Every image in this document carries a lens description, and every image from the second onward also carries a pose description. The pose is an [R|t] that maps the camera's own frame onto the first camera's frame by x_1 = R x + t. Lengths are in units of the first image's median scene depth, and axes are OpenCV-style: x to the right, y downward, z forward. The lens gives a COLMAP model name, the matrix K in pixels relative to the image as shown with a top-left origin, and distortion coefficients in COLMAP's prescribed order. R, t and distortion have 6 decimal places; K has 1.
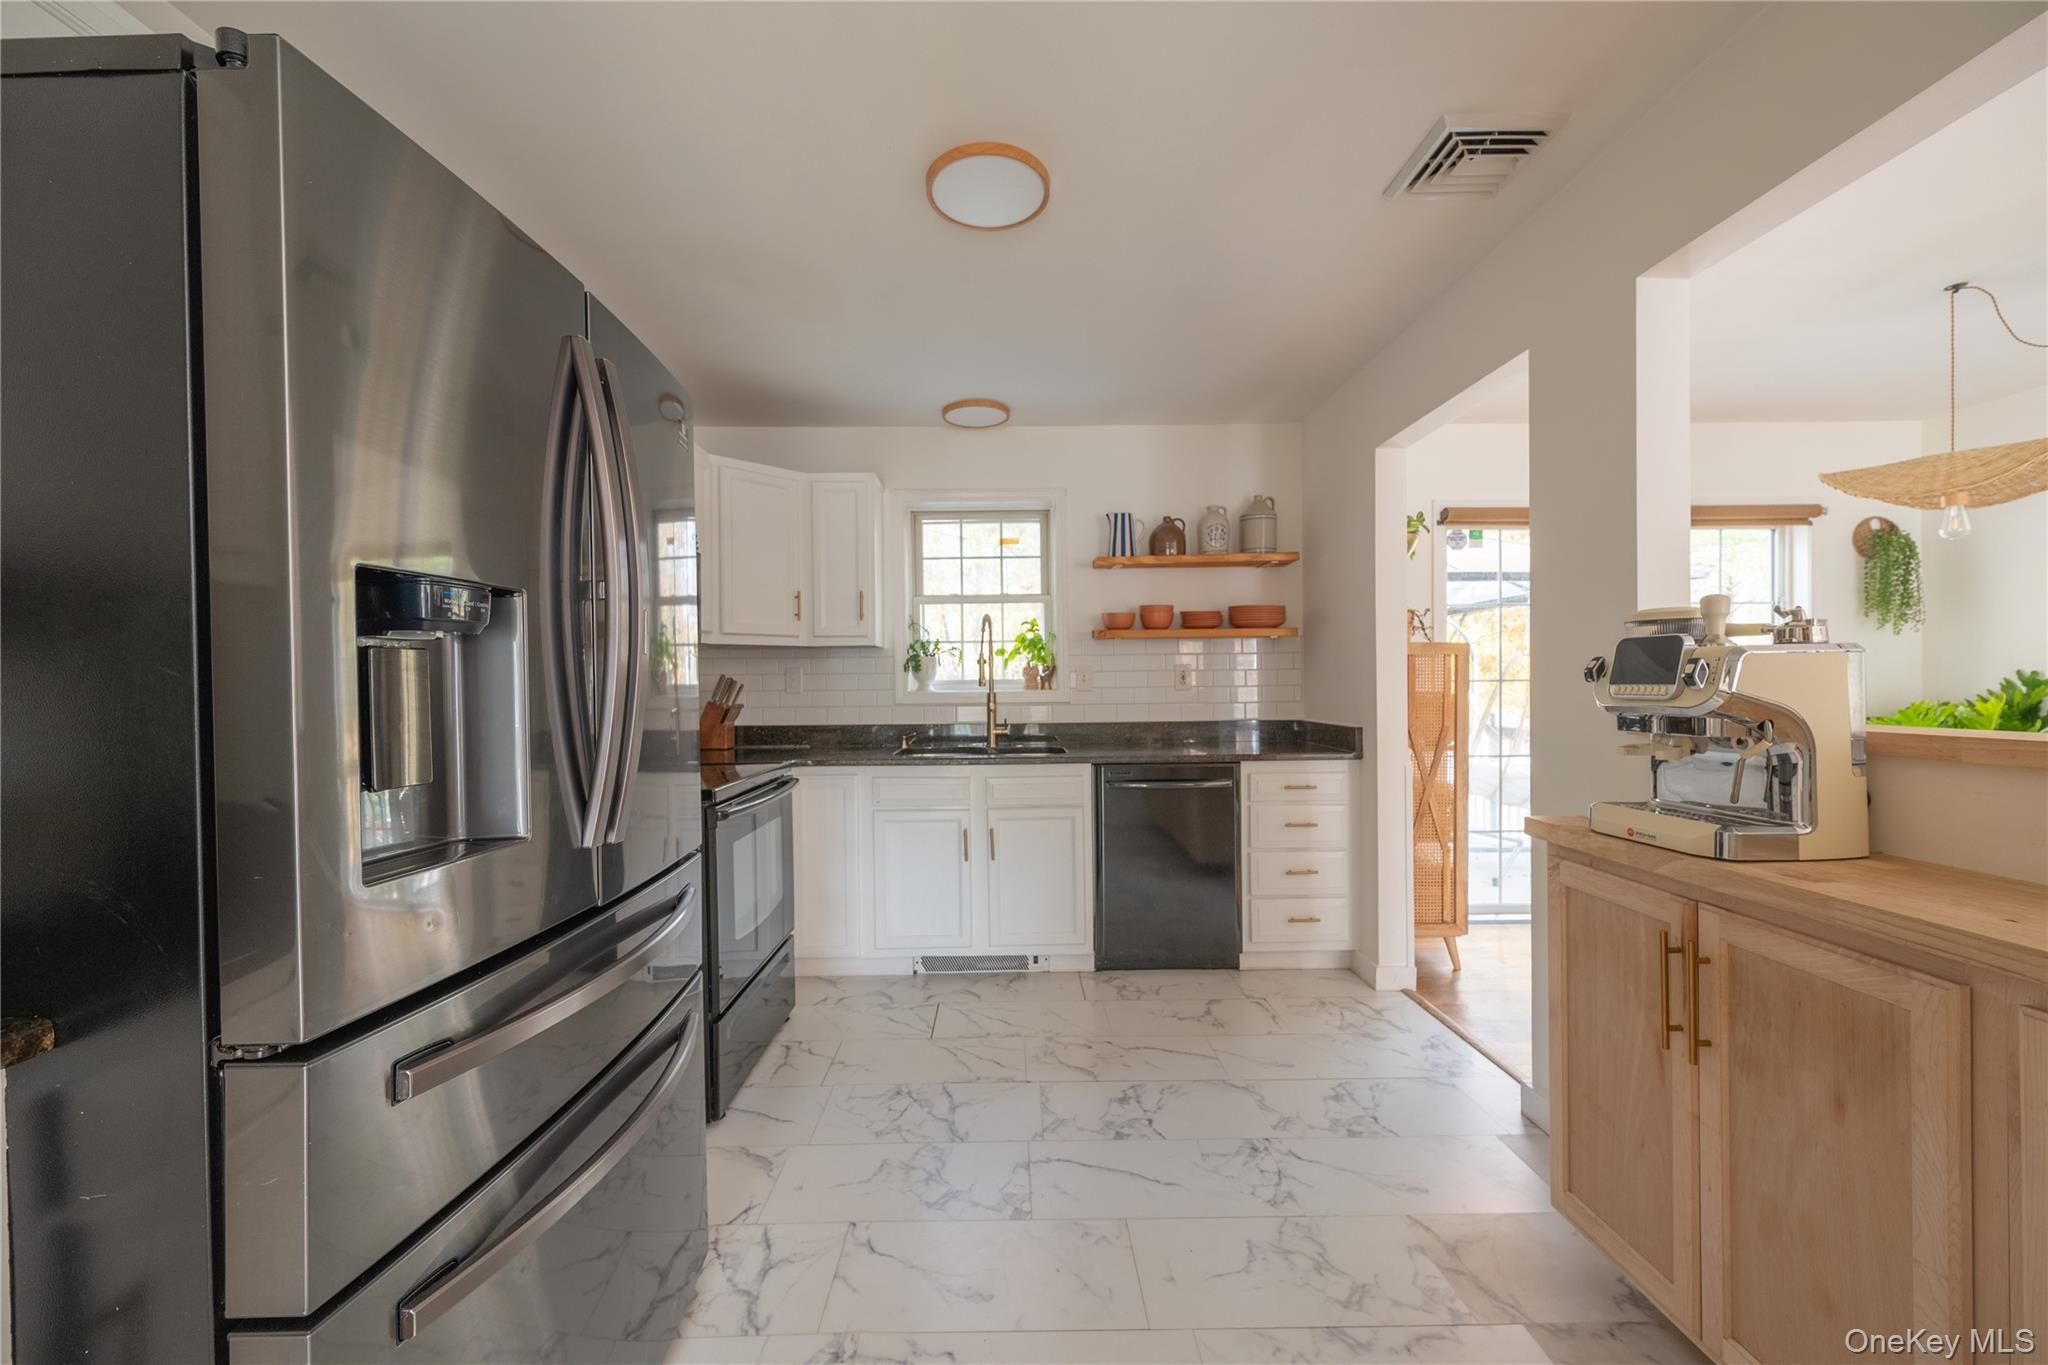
lens RADIAL K [[800.5, 0, 1022.8], [0, 800.5, 683.9], [0, 0, 1]] dist [0.000352, -0.000189]
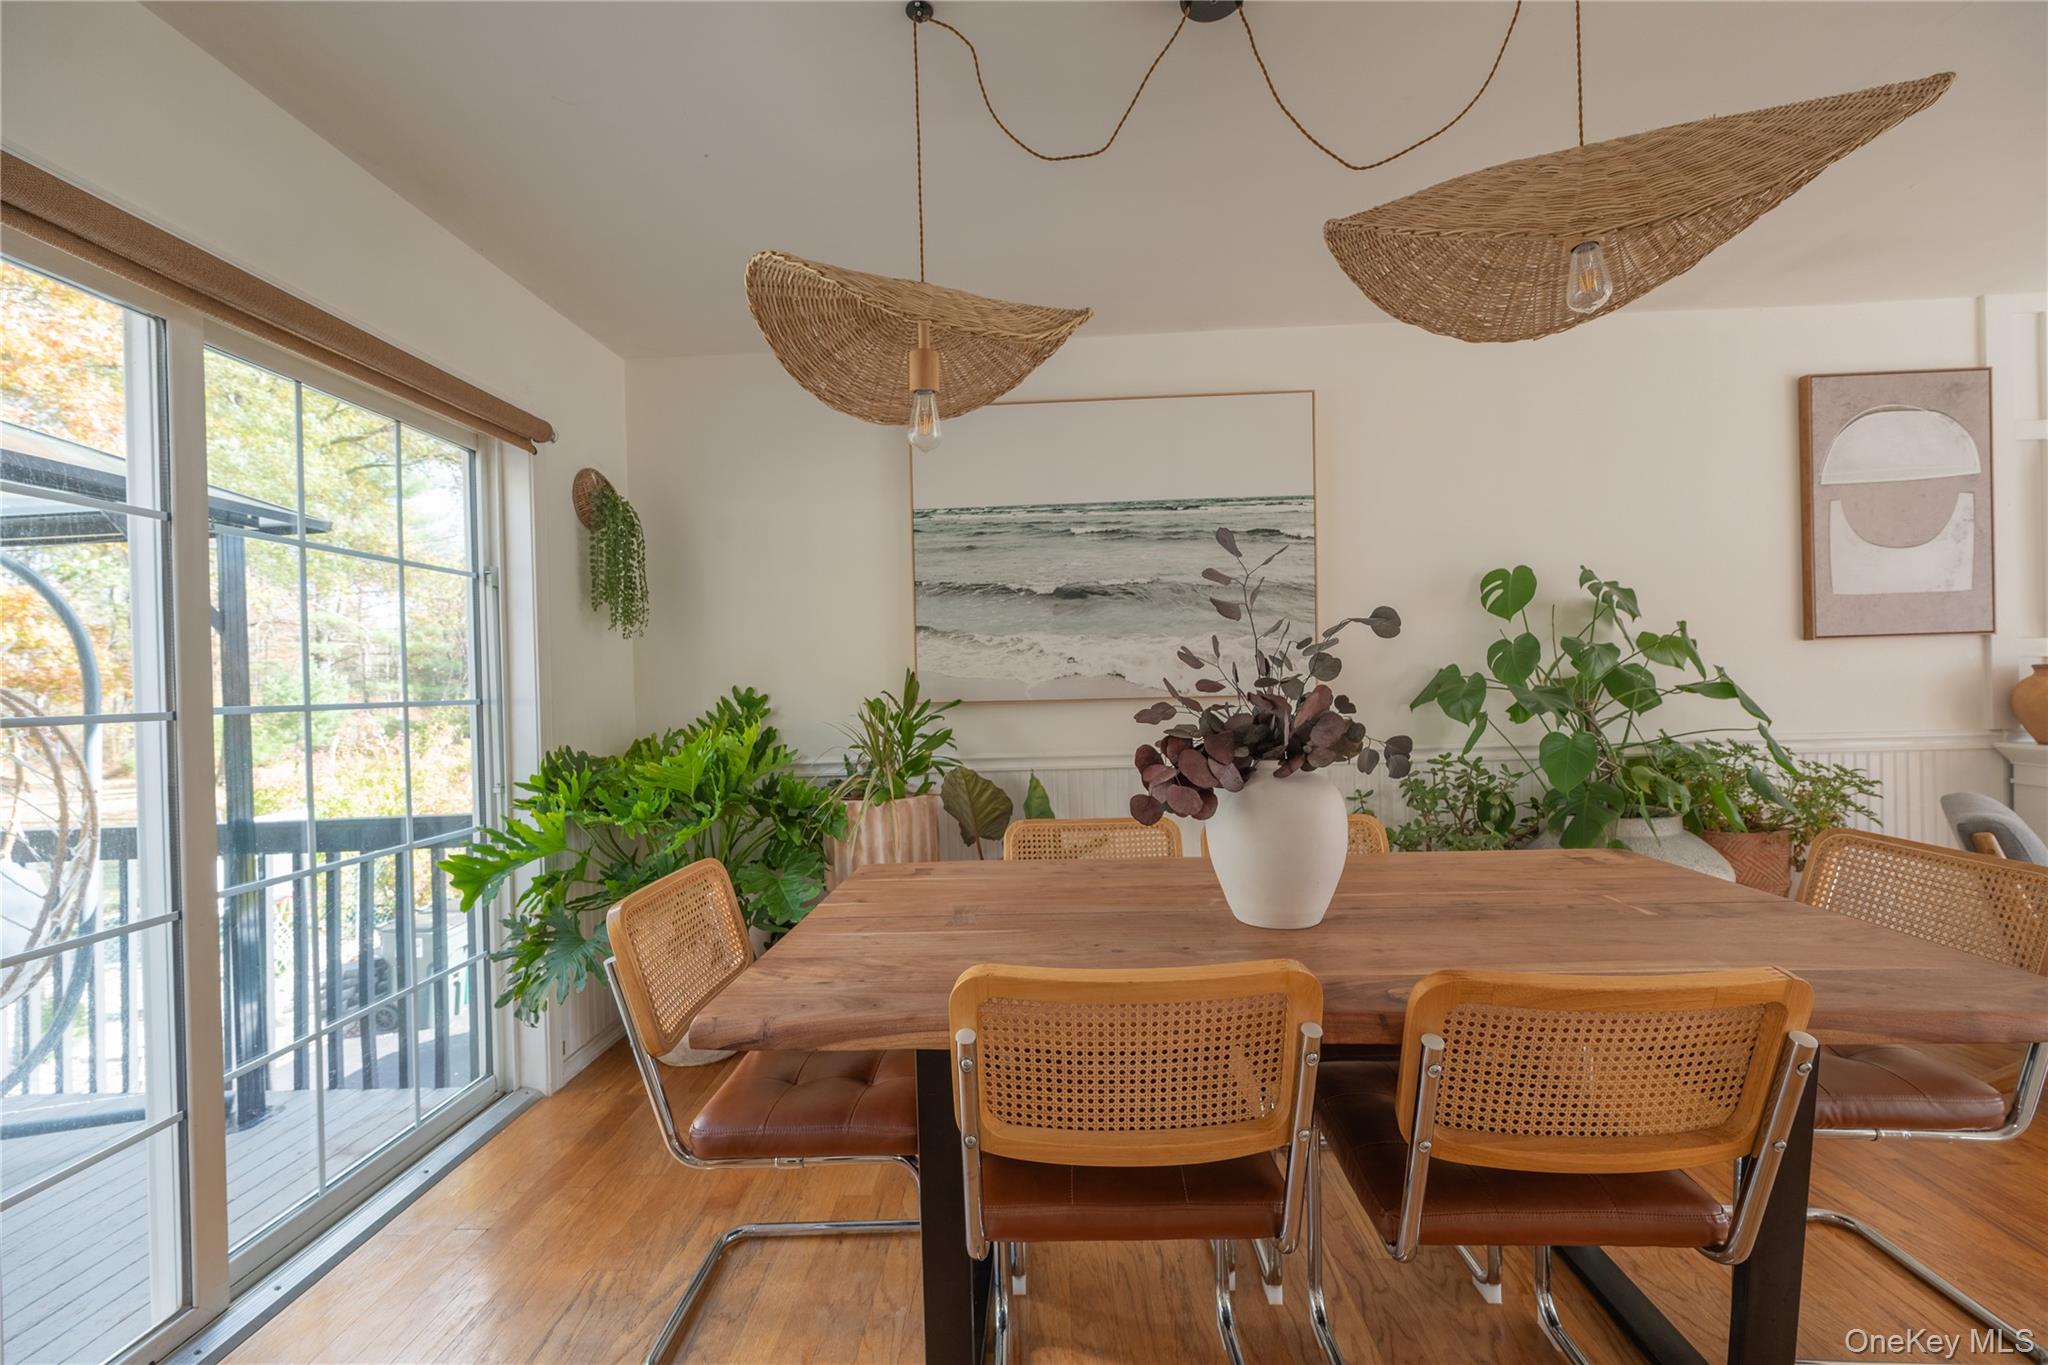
lens RADIAL K [[800.5, 0, 1022.8], [0, 800.5, 682.0], [0, 0, 1]] dist [0.000352, -0.000189]
pose [[0.053409, 0.001298, 0.998572, 0.416736], [0.036197, 0.999339, -0.003235, -0.008753], [-0.997916, 0.036318, 0.053326, 0.638488]]
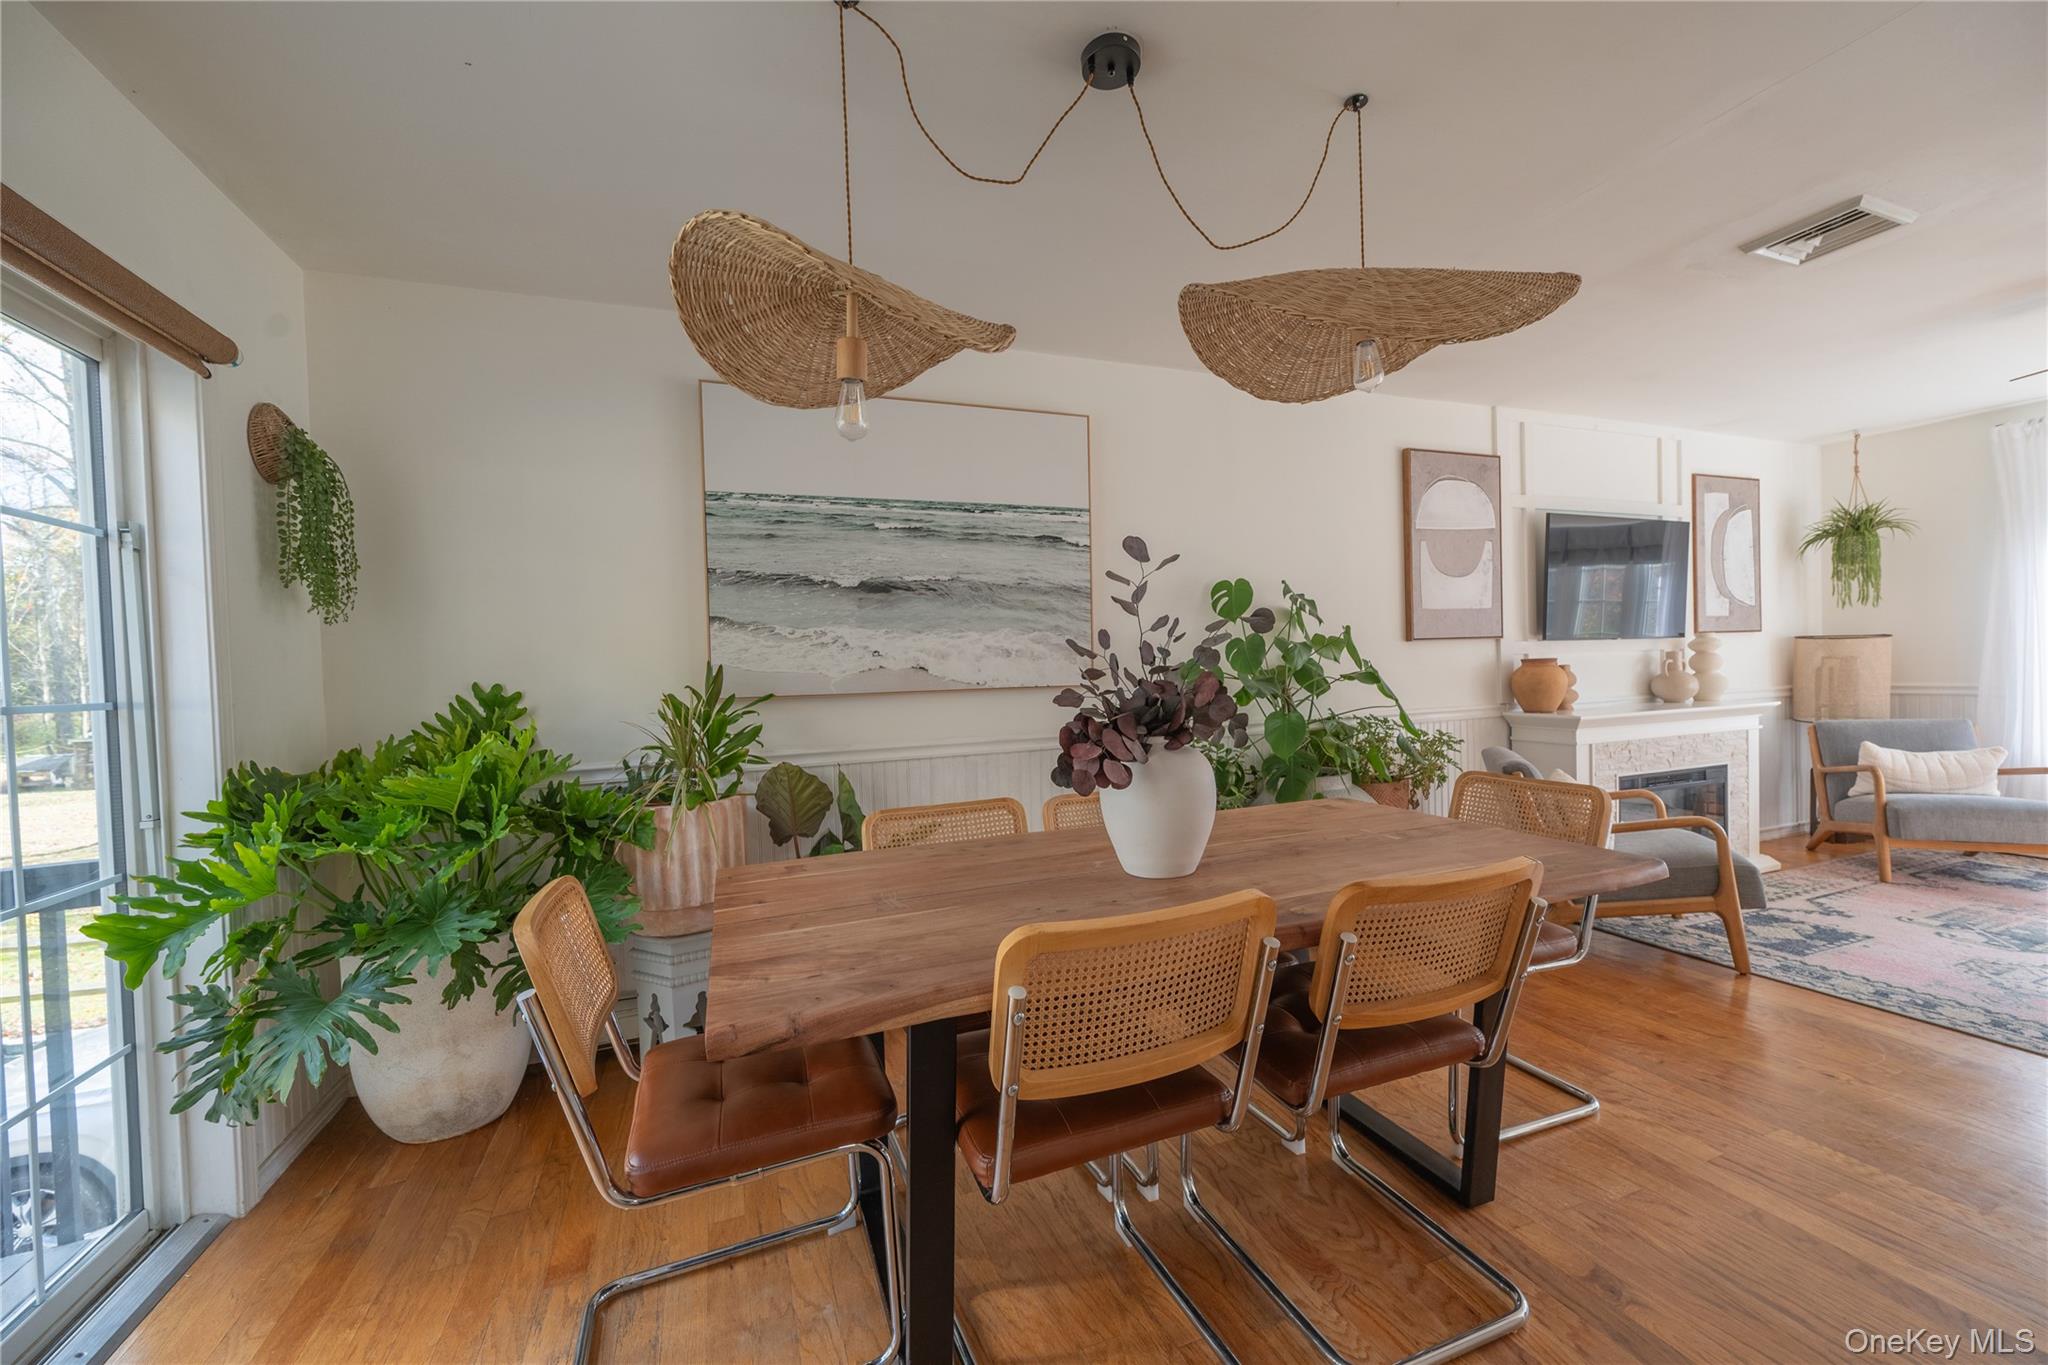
lens RADIAL K [[800.5, 0, 1021.9], [0, 800.5, 682.5], [0, 0, 1]] dist [0.000352, -0.000189]
pose [[-0.345206, -0.000194, 0.938527, 0.409248], [0.043292, 0.998932, 0.016130, -0.009081], [-0.937528, 0.046199, -0.344829, 0.771647]]
